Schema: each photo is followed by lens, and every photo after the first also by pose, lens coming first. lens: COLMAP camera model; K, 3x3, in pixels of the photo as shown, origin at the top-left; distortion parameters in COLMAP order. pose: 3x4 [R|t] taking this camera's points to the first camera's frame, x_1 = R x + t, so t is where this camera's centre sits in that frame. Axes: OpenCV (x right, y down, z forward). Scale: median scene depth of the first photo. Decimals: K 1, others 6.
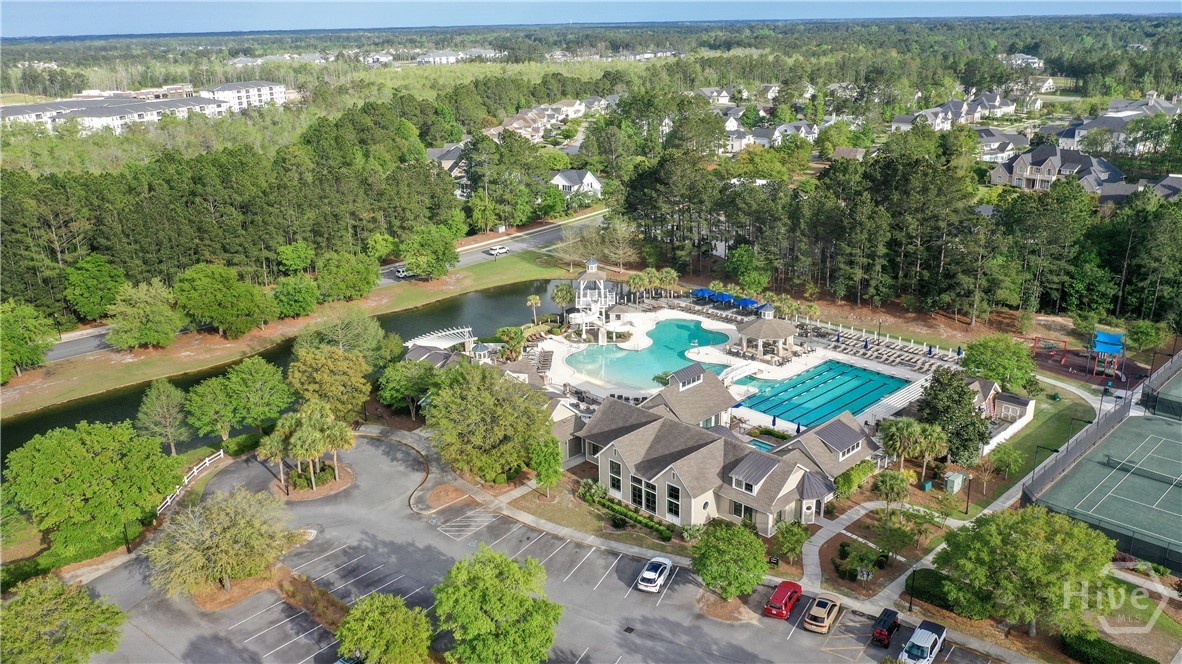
lens RADIAL K [[933.8, 0, 582.1], [0, 933.8, 328.5], [0, 0, 1]] dist [-0.022887, 0.006054]
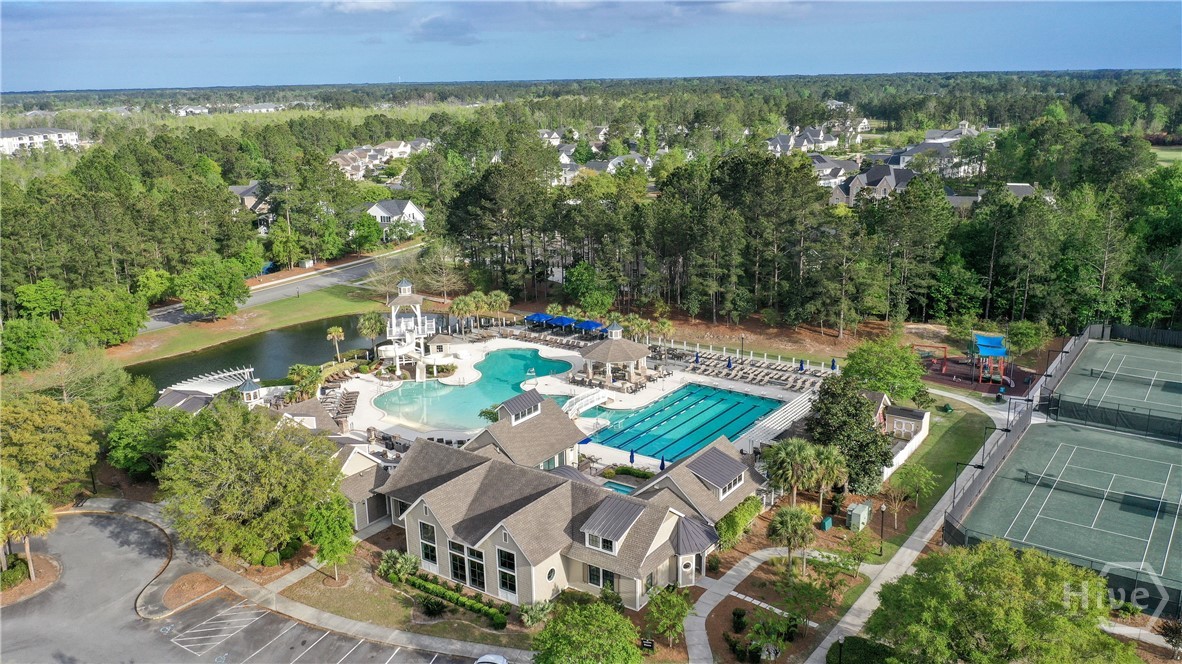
lens RADIAL K [[933.8, 0, 582.1], [0, 933.8, 328.5], [0, 0, 1]] dist [-0.022887, 0.006054]
pose [[0.984820, -0.043553, 0.168025, 0.025514], [0.053436, 0.997069, -0.054748, 0.023549], [-0.165148, 0.062895, 0.984261, 0.160140]]
